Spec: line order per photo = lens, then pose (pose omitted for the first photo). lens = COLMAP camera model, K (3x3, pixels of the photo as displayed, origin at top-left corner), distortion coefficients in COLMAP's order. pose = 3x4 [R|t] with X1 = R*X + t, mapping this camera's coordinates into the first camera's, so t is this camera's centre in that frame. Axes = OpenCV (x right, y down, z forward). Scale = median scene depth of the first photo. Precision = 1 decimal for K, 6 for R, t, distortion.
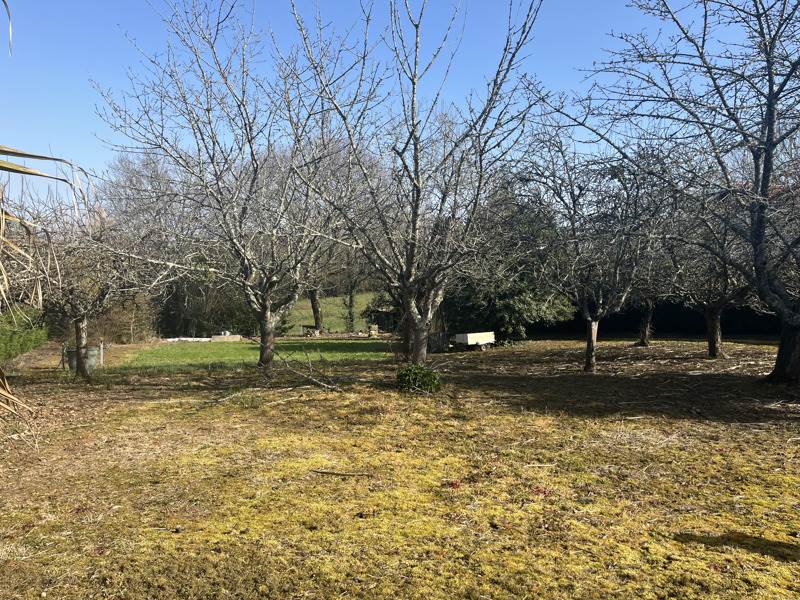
lens RADIAL K [[600.9, 0, 397.3], [0, 600.9, 303.4], [0, 0, 1]] dist [0.042331, -0.070046]
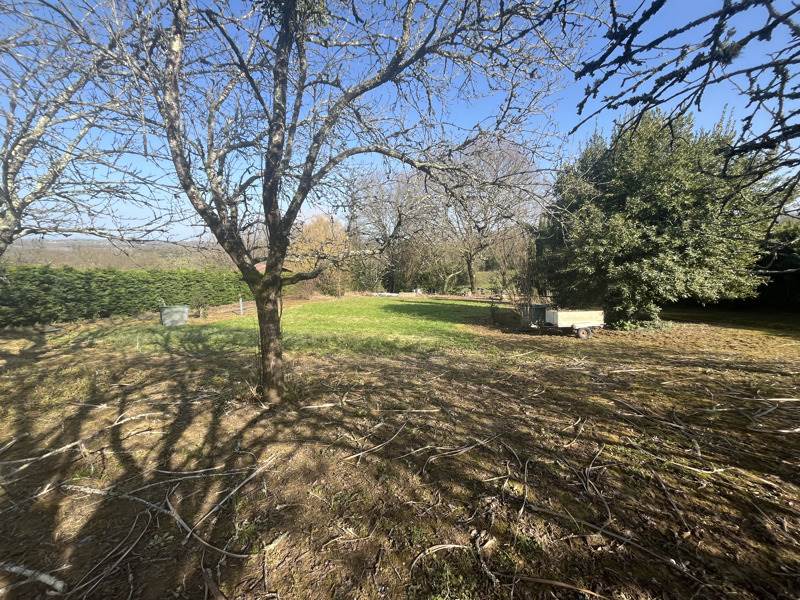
lens RADIAL K [[320.7, 0, 399.2], [0, 320.7, 301.7], [0, 0, 1]] dist [-0.013698, 0.000484]
pose [[0.875016, 0.052311, -0.481259, 0.161765], [-0.008216, 0.995606, 0.093280, 0.005015], [0.484024, -0.077667, 0.871601, 0.698014]]
